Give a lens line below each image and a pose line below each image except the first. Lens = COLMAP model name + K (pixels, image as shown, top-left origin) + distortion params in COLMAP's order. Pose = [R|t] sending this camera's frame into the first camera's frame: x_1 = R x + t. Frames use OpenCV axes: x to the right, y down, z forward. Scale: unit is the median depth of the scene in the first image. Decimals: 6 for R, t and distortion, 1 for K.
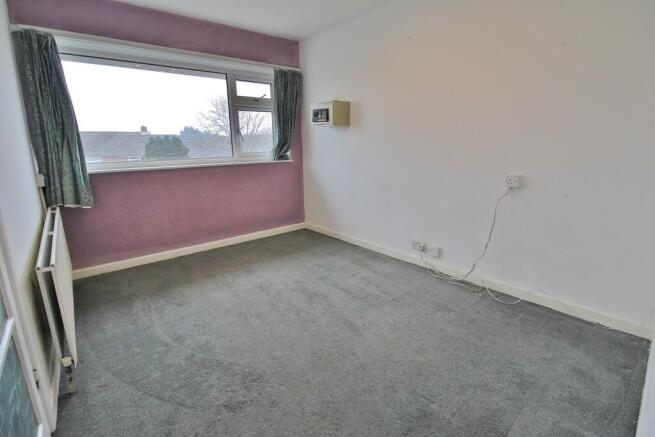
lens RADIAL K [[302.5, 0, 328.7], [0, 302.5, 214.4], [0, 0, 1]] dist [-0.016205, -0.000964]
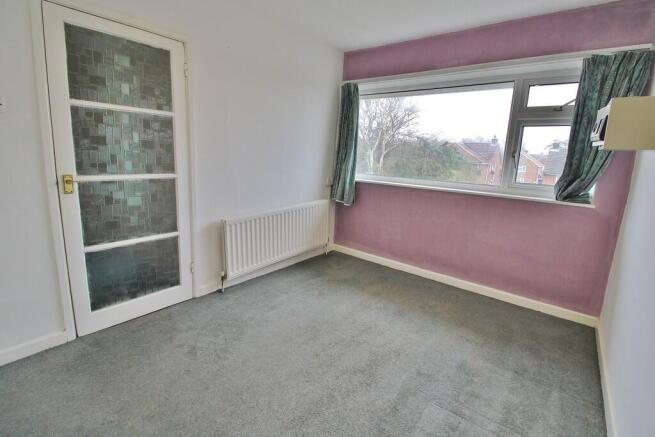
lens RADIAL K [[302.5, 0, 328.7], [0, 302.5, 214.4], [0, 0, 1]] dist [-0.016205, -0.000964]
pose [[0.187125, 0.217915, -0.957861, 0.467644], [-0.270806, 0.948744, 0.162937, -0.164969], [0.944271, 0.228905, 0.236547, 0.537431]]
